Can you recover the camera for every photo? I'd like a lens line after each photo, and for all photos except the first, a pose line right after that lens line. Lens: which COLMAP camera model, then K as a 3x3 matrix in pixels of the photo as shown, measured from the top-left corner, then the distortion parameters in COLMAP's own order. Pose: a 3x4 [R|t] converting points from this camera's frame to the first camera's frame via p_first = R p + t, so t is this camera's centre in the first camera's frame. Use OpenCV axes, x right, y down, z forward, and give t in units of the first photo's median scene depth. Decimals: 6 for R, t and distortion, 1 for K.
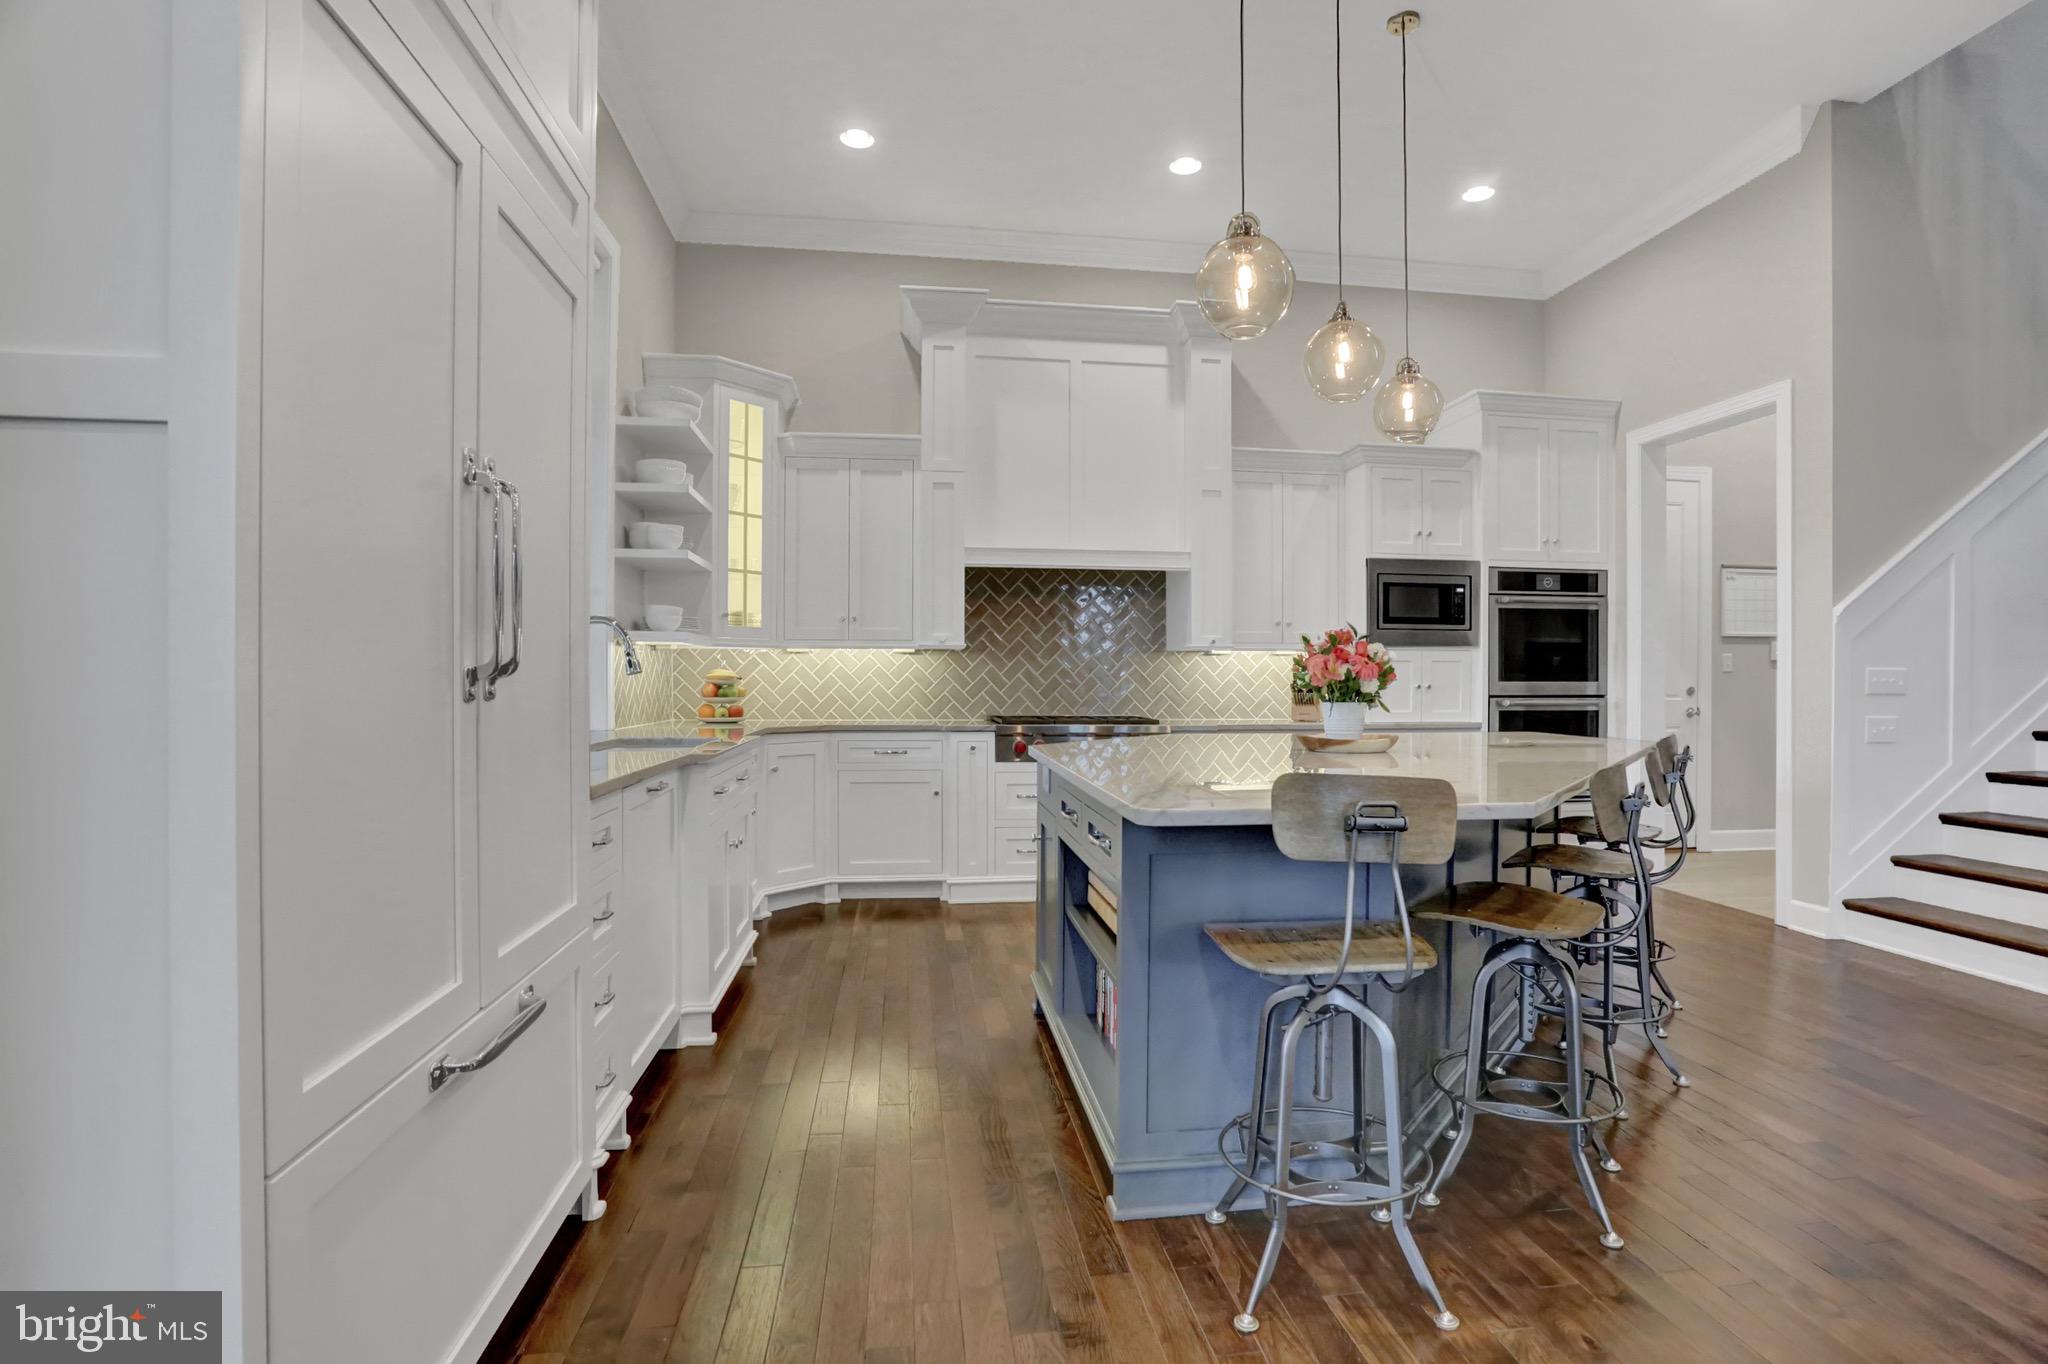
lens RADIAL K [[1004.5, 0, 1043.5], [0, 1004.5, 677.1], [0, 0, 1]] dist [-0.061591, 0.019874]
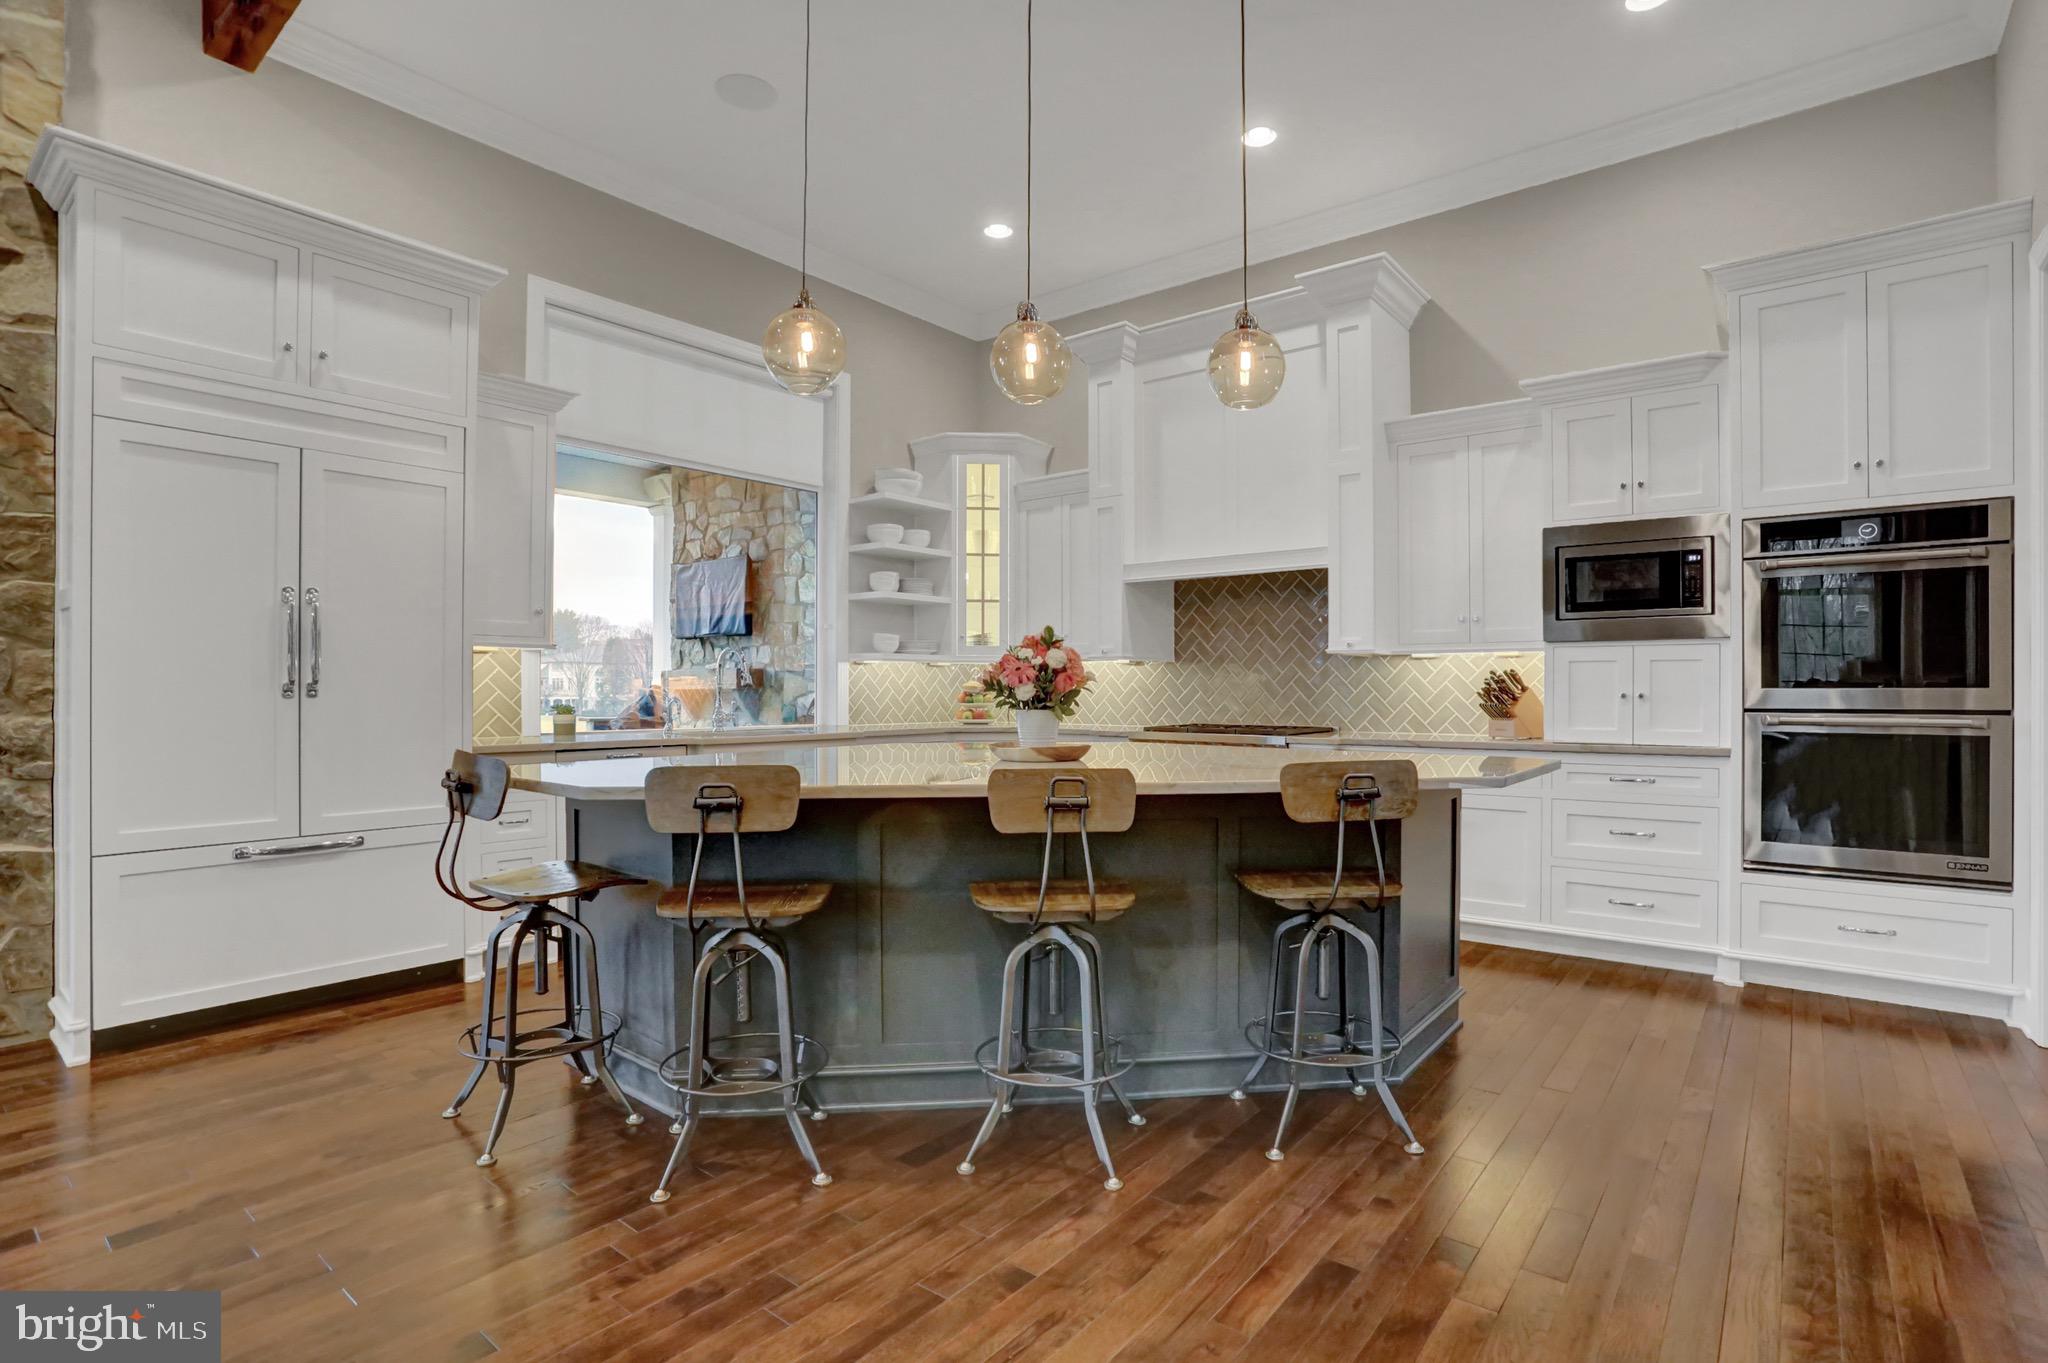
lens RADIAL K [[1004.5, 0, 1064.1], [0, 1004.5, 698.4], [0, 0, 1]] dist [-0.061591, 0.019874]
pose [[0.692211, 0.002590, -0.721691, 0.614250], [0.001766, 0.999984, 0.005282, 0.007310], [0.721693, -0.004930, 0.692195, 0.197416]]
